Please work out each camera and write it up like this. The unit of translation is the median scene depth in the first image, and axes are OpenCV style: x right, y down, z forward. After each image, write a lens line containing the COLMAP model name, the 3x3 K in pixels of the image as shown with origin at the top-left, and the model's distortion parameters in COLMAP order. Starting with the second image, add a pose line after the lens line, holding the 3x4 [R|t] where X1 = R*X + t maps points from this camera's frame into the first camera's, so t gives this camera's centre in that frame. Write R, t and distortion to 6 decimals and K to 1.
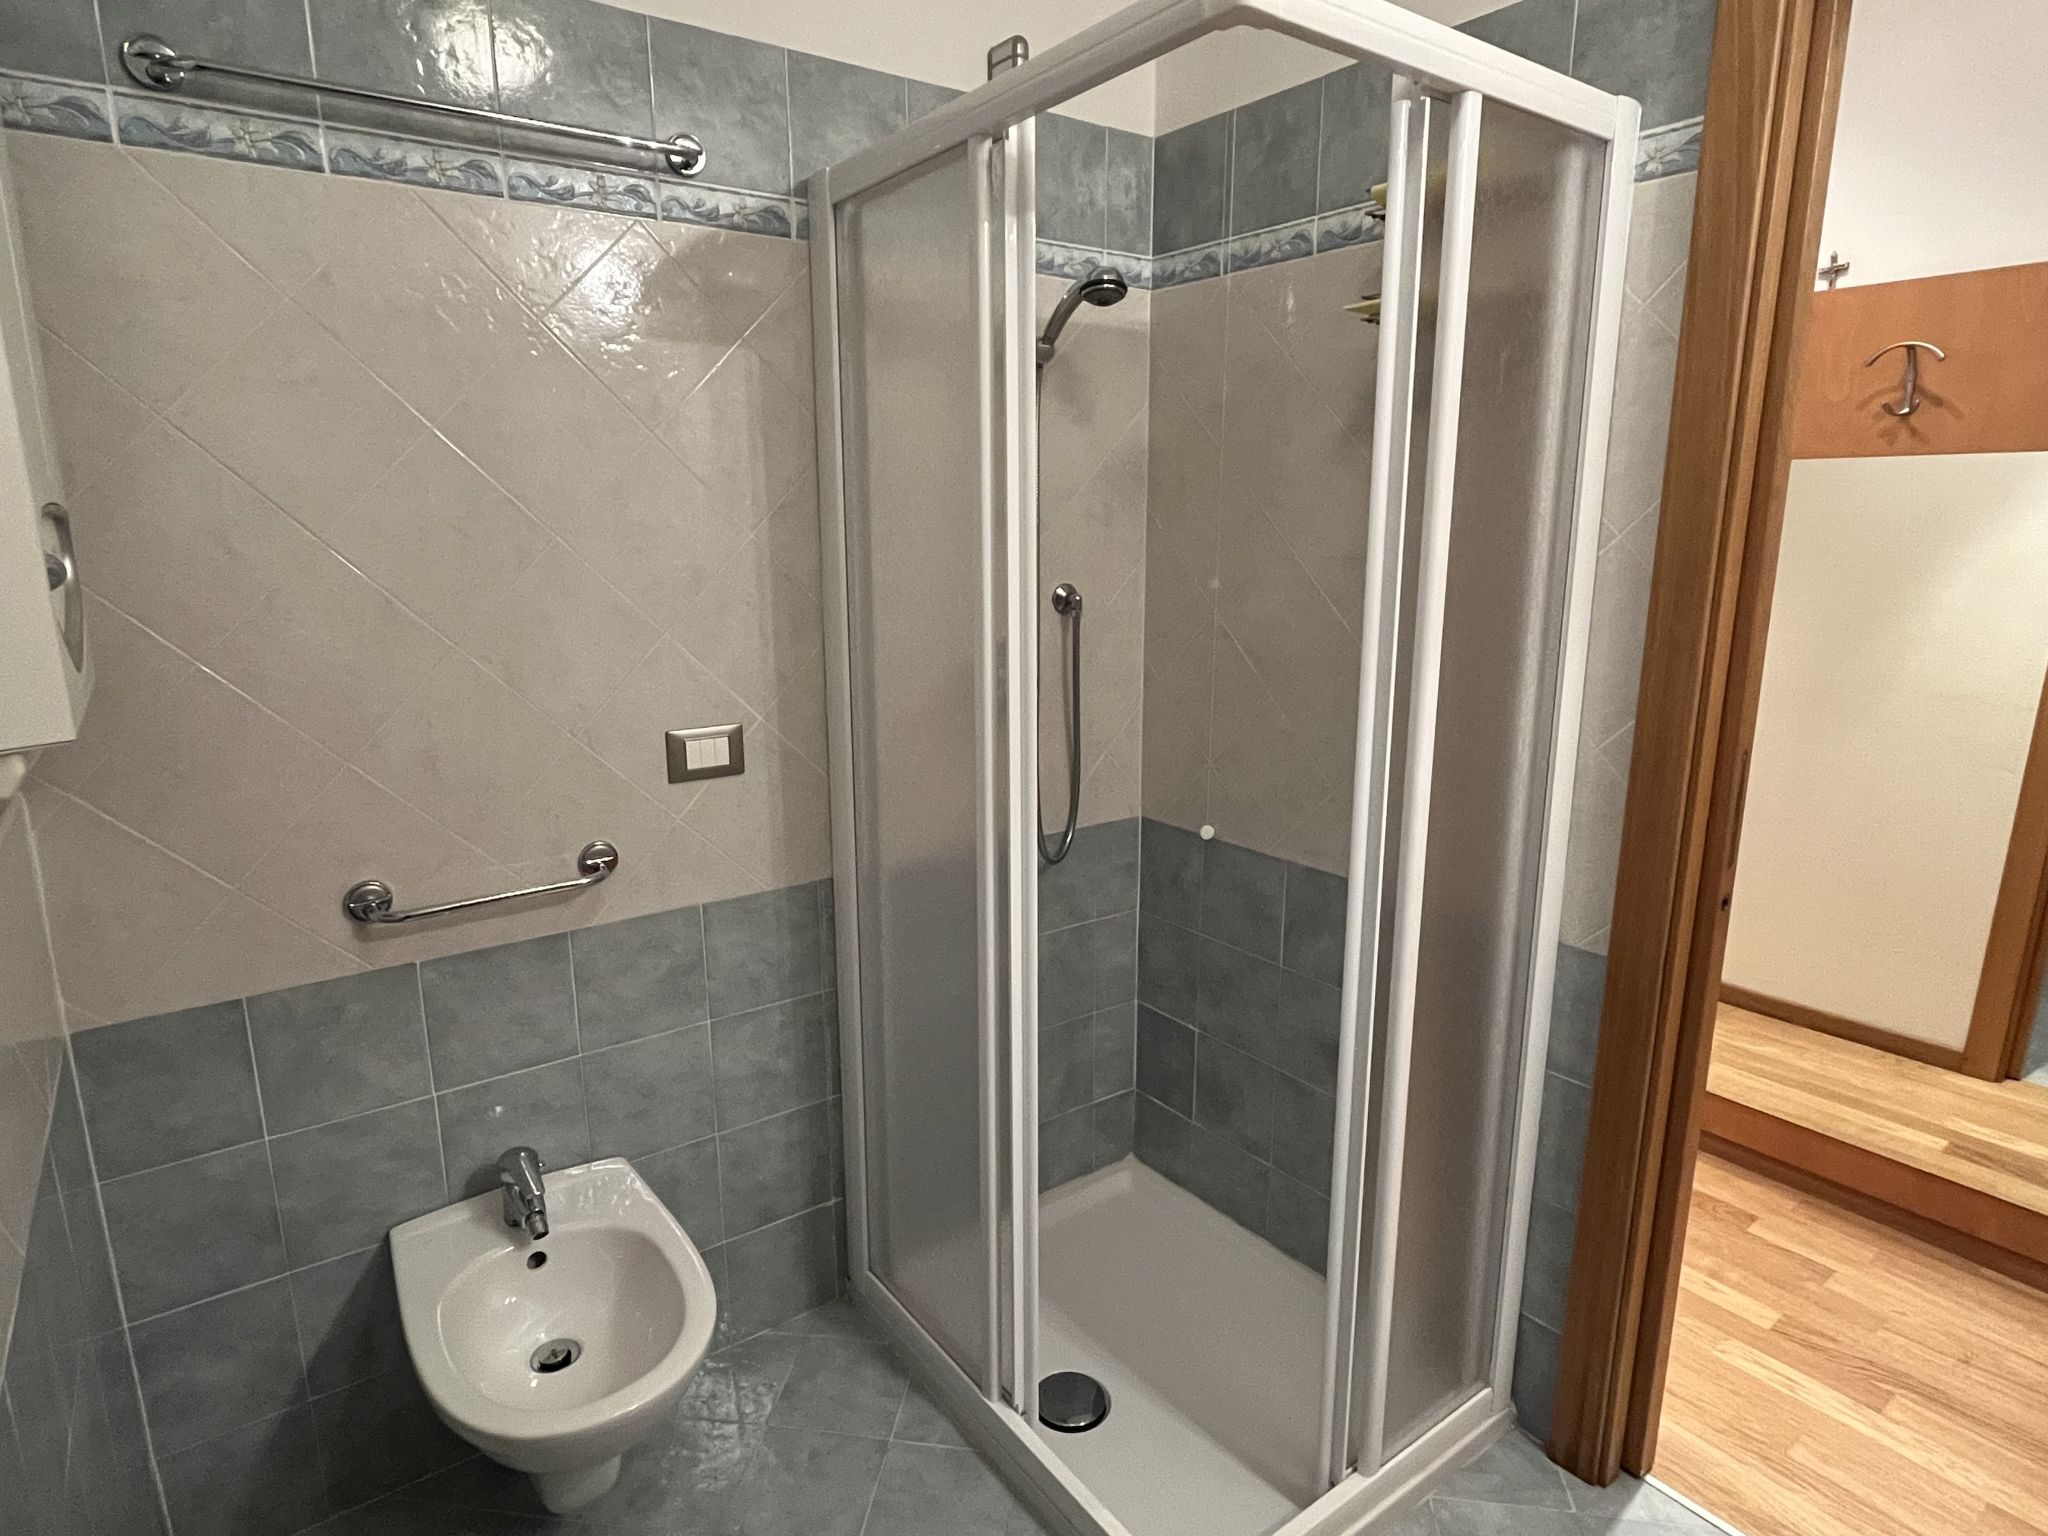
lens RADIAL K [[1188.9, 0, 1019.4], [0, 1188.9, 762.6], [0, 0, 1]] dist [-0.003807, -0.000956]
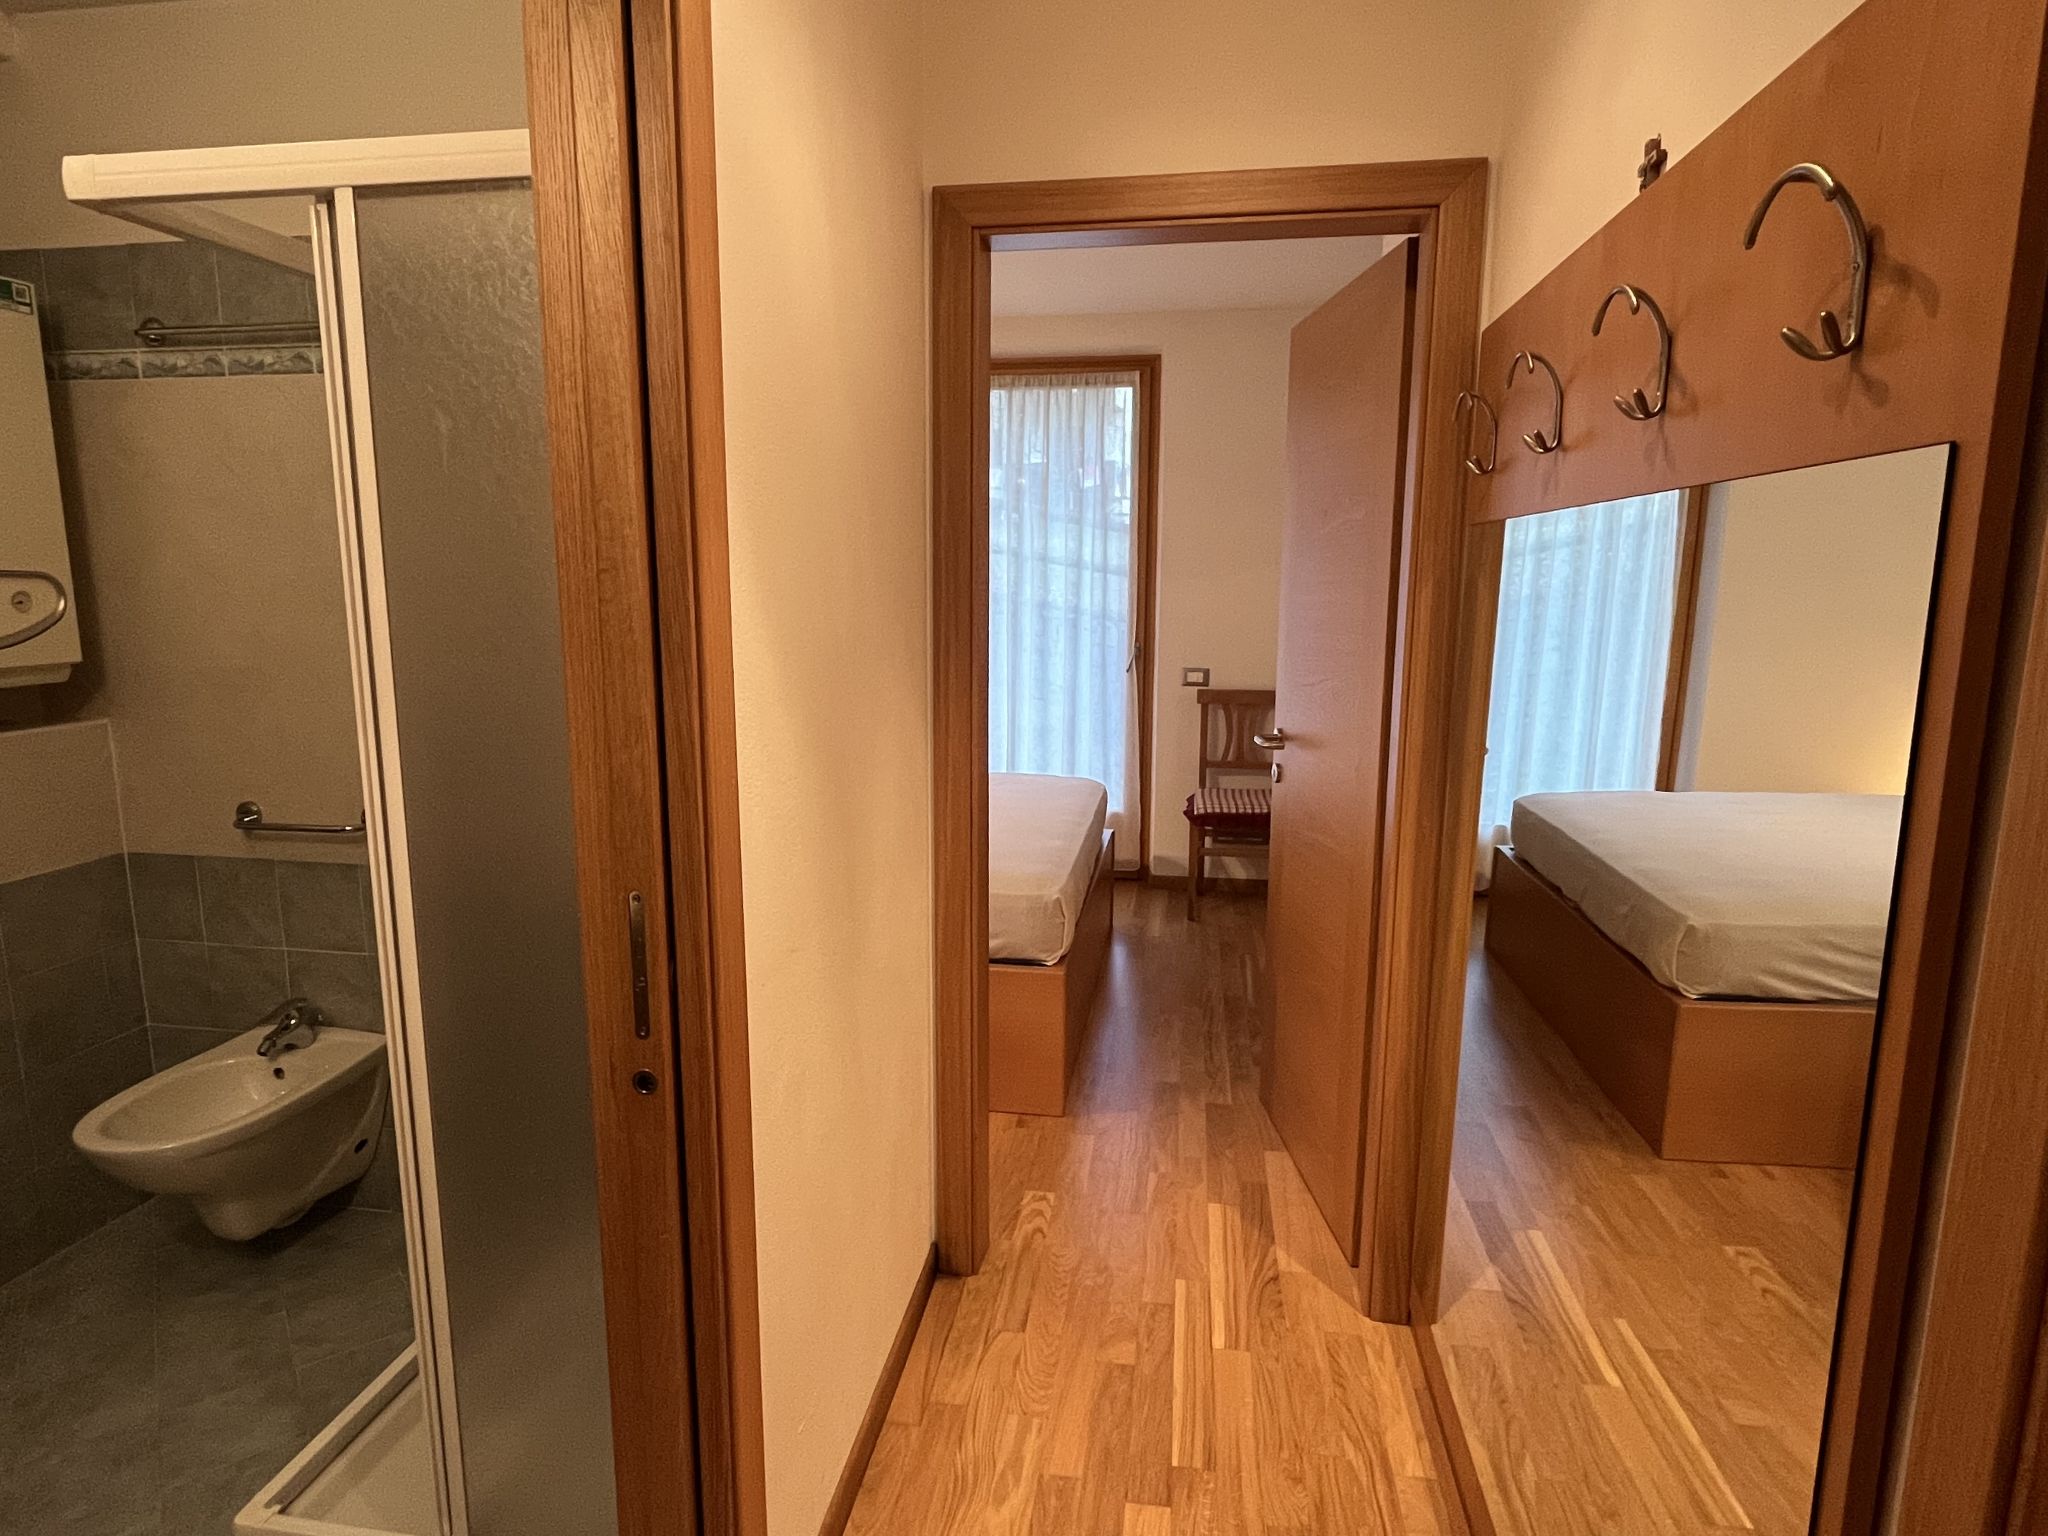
lens RADIAL K [[1143.3, 0, 1017.2], [0, 1143.3, 761.7], [0, 0, 1]] dist [-0.002893, 0.000121]
pose [[0.689662, 0.121713, -0.713829, 1.395670], [-0.157188, 0.987431, 0.016497, -0.157831], [0.706865, 0.100828, 0.700125, 0.706240]]
